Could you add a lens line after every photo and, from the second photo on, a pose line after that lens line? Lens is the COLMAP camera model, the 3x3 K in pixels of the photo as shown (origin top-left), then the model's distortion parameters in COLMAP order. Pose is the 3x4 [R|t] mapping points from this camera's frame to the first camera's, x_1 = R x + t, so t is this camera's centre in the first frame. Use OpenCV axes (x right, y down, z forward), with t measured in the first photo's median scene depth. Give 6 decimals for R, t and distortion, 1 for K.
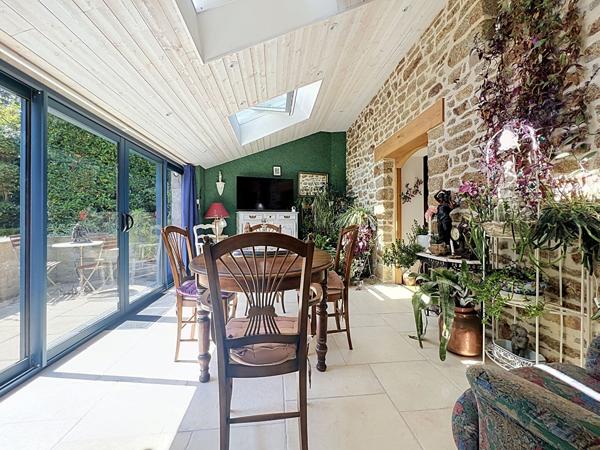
lens RADIAL K [[247.2, 0, 300.0], [0, 247.2, 225.0], [0, 0, 1]] dist [-0.001194, -0.000097]
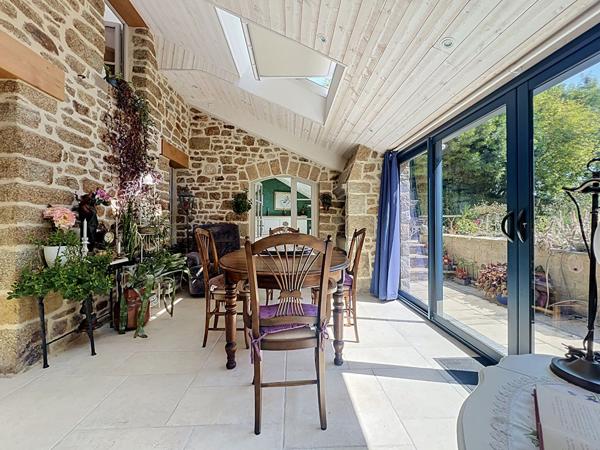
lens RADIAL K [[247.2, 0, 300.0], [0, 247.2, 225.0], [0, 0, 1]] dist [-0.001194, -0.000097]
pose [[-0.997973, 0.005617, 0.063392, -0.249803], [0.006530, 0.999878, 0.014206, -0.026998], [-0.063305, 0.014591, -0.997888, 1.872665]]
